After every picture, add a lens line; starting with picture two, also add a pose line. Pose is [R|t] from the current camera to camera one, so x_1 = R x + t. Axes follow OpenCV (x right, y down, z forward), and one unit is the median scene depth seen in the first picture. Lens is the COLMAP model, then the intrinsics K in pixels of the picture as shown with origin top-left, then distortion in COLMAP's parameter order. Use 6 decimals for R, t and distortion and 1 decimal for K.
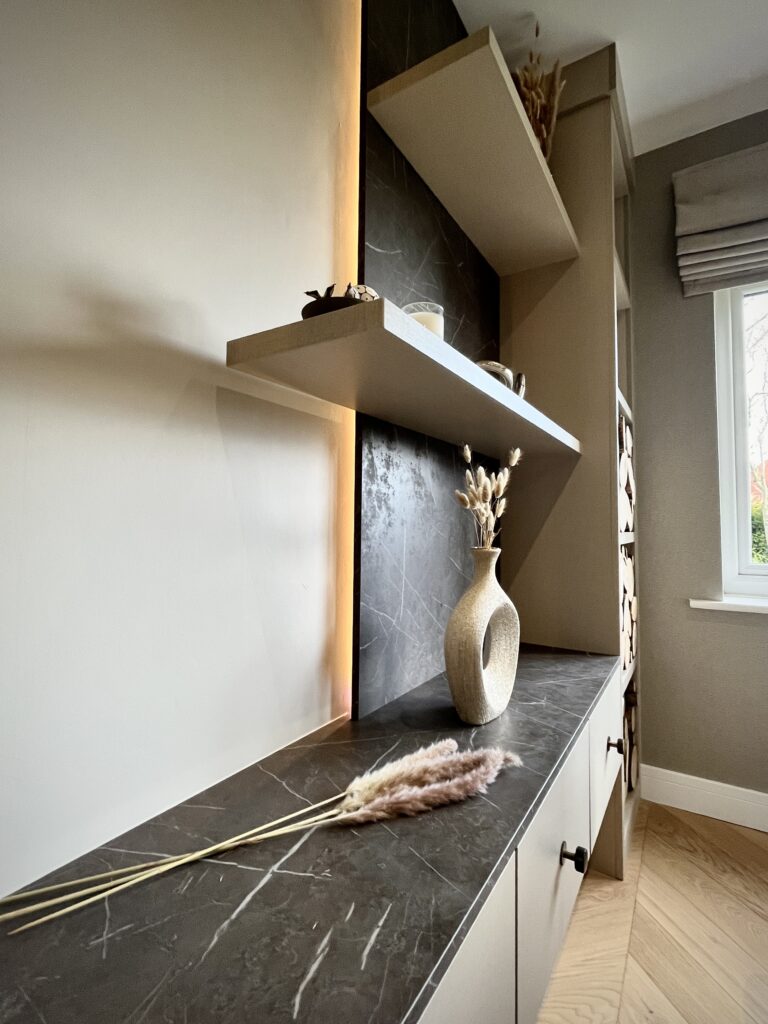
lens RADIAL K [[489.8, 0, 381.1], [0, 489.8, 498.2], [0, 0, 1]] dist [-0.001387, -0.000640]
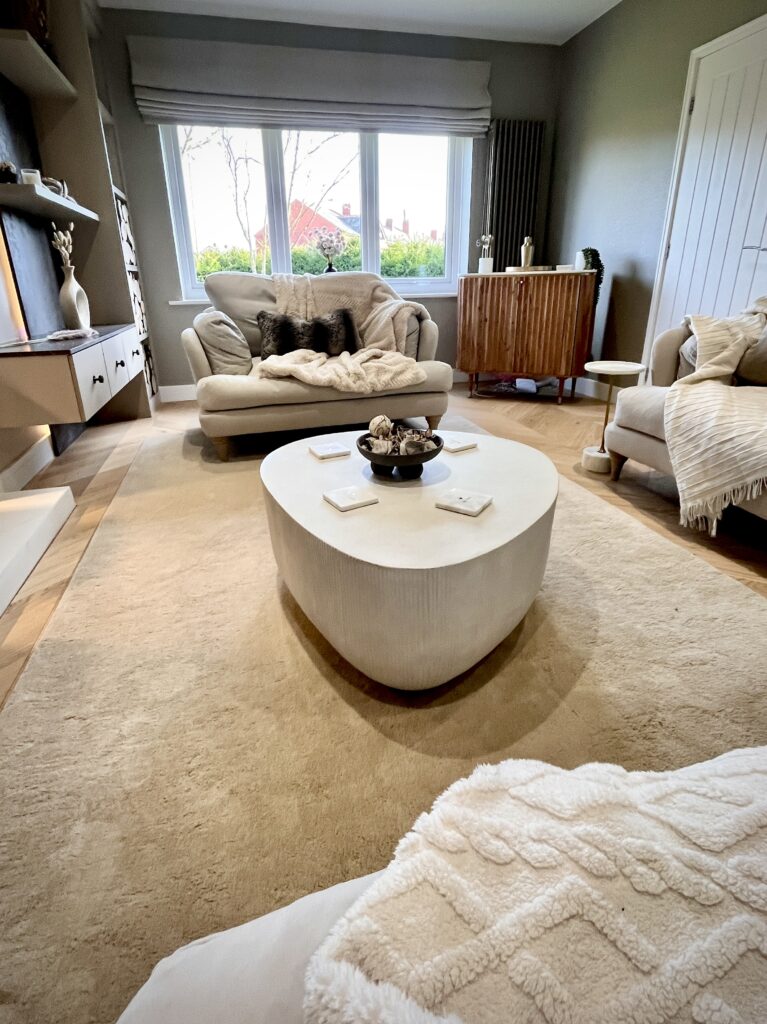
lens RADIAL K [[529.9, 0, 385.5], [0, 529.9, 489.7], [0, 0, 1]] dist [-0.005079, -0.001865]
pose [[0.678317, -0.284803, 0.677328, -0.703441], [-0.022114, 0.913493, 0.406252, 0.009692], [-0.734437, -0.290546, 0.613340, -1.838539]]
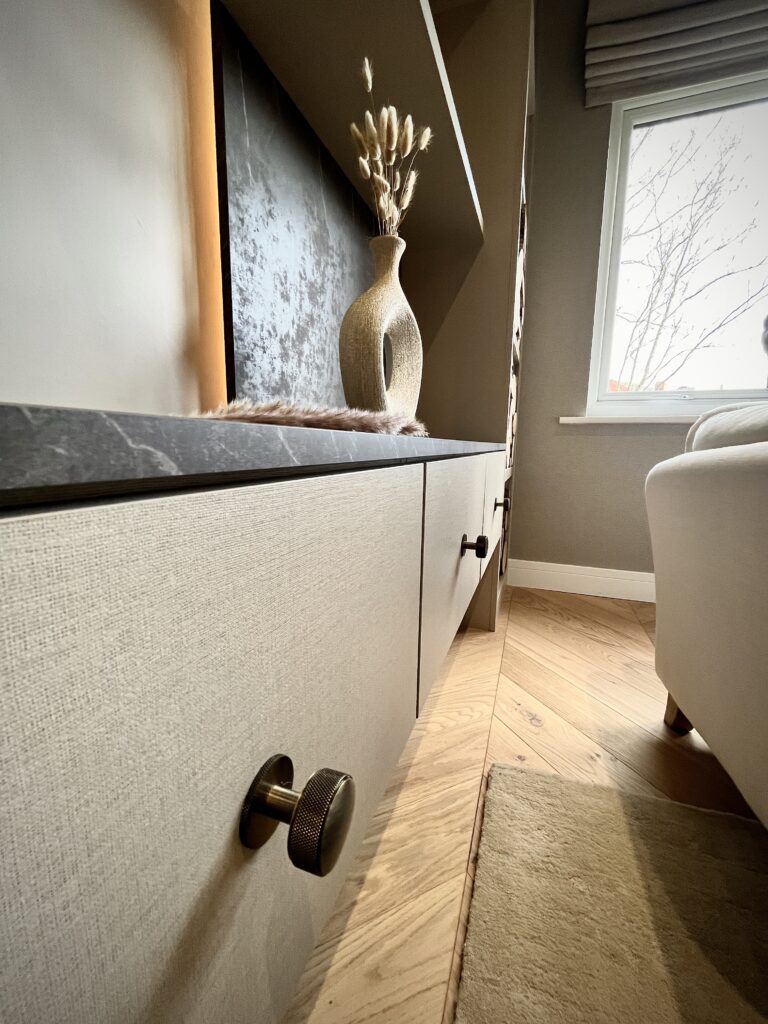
lens RADIAL K [[412.0, 0, 391.9], [0, 412.0, 511.6], [0, 0, 1]] dist [-0.002718, -0.000251]
pose [[0.973325, -0.030986, 0.227330, 0.036704], [-0.018937, 0.976607, 0.214198, 0.329016], [-0.228649, -0.212789, 0.949969, 0.190451]]
